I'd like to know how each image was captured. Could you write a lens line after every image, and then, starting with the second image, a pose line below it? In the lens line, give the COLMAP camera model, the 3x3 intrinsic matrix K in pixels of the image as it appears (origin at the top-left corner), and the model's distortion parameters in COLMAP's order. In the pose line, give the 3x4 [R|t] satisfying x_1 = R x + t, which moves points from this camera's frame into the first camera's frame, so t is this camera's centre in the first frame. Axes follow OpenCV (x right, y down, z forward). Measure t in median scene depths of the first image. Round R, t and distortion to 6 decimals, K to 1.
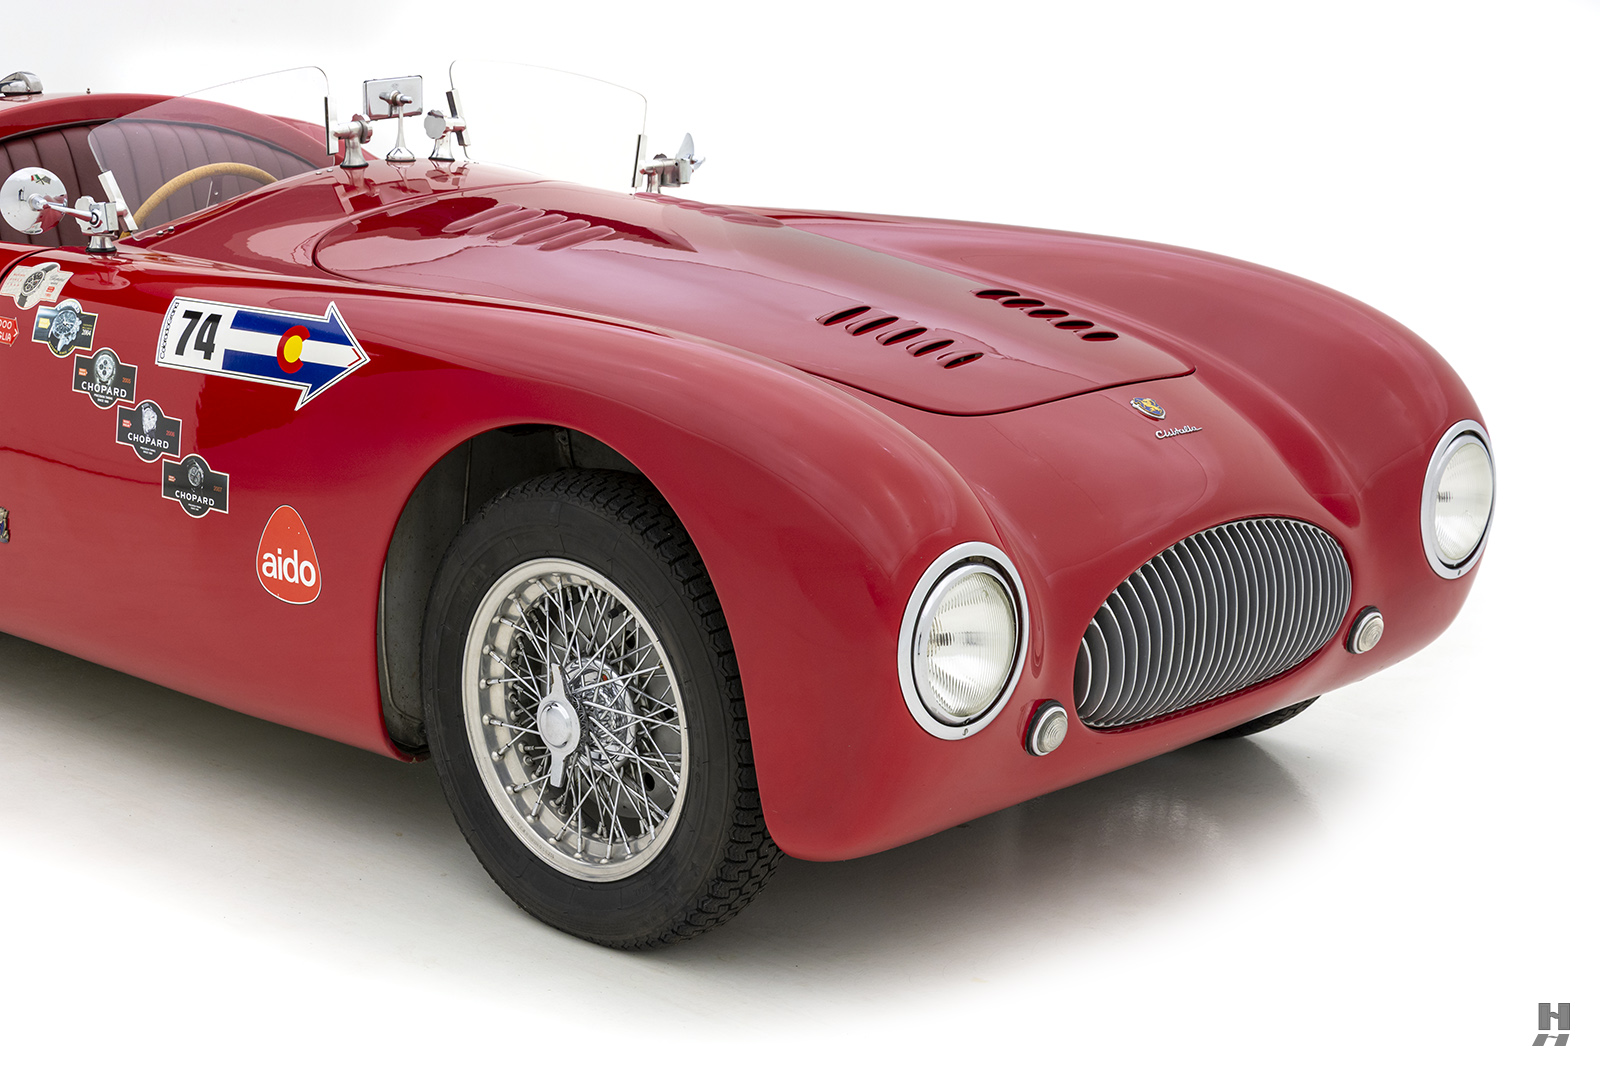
lens RADIAL K [[2921.4, 0, 800.0], [0, 2921.4, 533.5], [0, 0, 1]] dist [-0.069975, 0.422840]
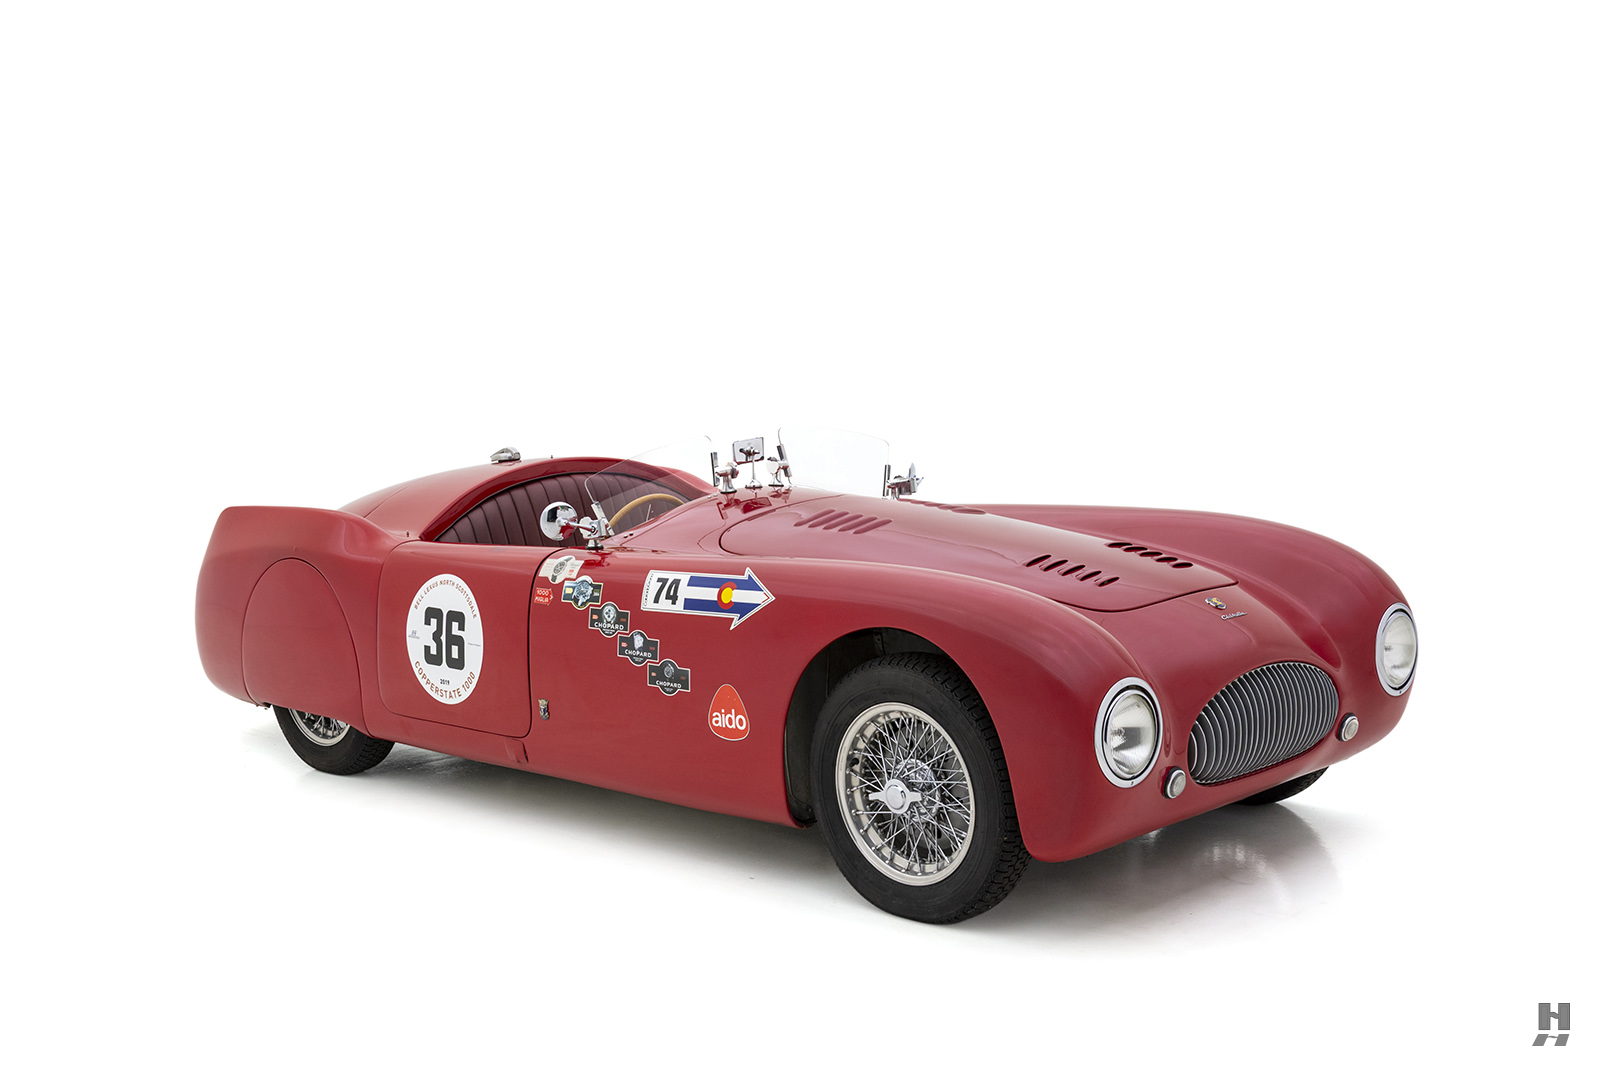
lens RADIAL K [[2147.3, 0, 800.0], [0, 2147.3, 533.5], [0, 0, 1]] dist [-0.024131, -0.007213]
pose [[0.997751, -0.052912, -0.041142, -0.071251], [0.048474, 0.993577, -0.102253, 0.033481], [0.046288, 0.100029, 0.993907, -0.285906]]
